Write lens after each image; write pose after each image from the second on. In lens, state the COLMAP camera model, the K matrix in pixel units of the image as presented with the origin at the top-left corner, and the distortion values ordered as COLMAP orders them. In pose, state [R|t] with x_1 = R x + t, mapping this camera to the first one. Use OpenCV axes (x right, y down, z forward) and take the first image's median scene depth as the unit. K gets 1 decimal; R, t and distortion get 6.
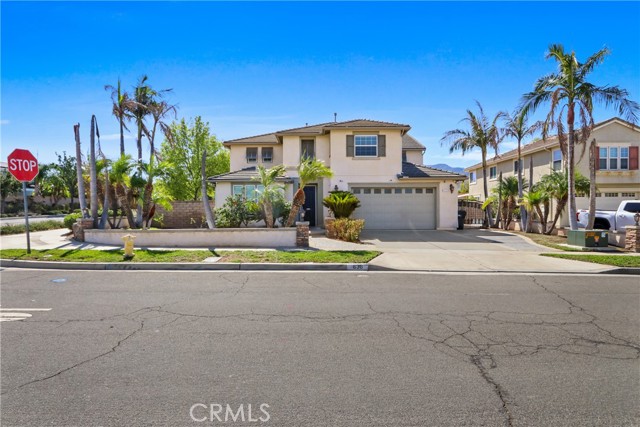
lens RADIAL K [[342.0, 0, 320.7], [0, 342.0, 211.9], [0, 0, 1]] dist [-0.003702, -0.000257]
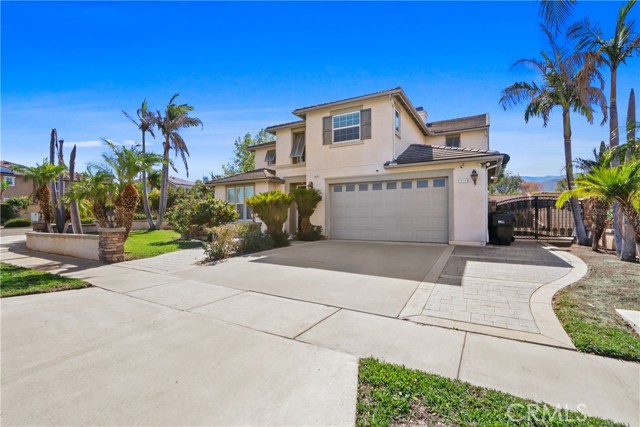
lens RADIAL K [[297.2, 0, 319.3], [0, 297.2, 213.7], [0, 0, 1]] dist [-0.004743, -0.000065]
pose [[0.872615, -0.004043, -0.488391, 0.397673], [-0.002145, 0.999924, -0.012109, 0.003671], [0.488403, 0.011614, 0.872541, 0.406059]]
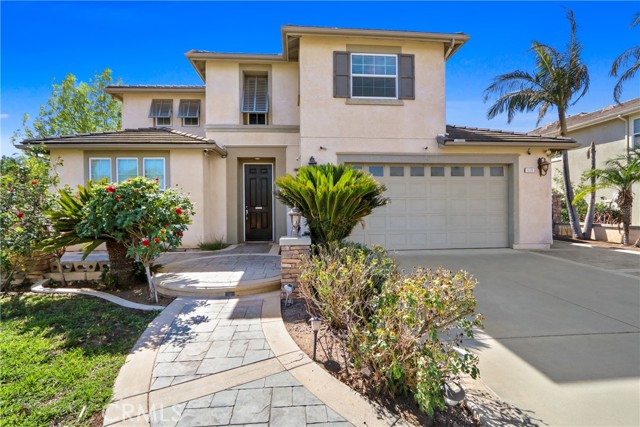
lens RADIAL K [[297.2, 0, 322.1], [0, 297.2, 206.8], [0, 0, 1]] dist [-0.004743, -0.000065]
pose [[0.995863, -0.003878, 0.090790, 0.021381], [0.004017, 0.999991, -0.001355, -0.009888], [-0.090784, 0.001714, 0.995869, 0.593573]]
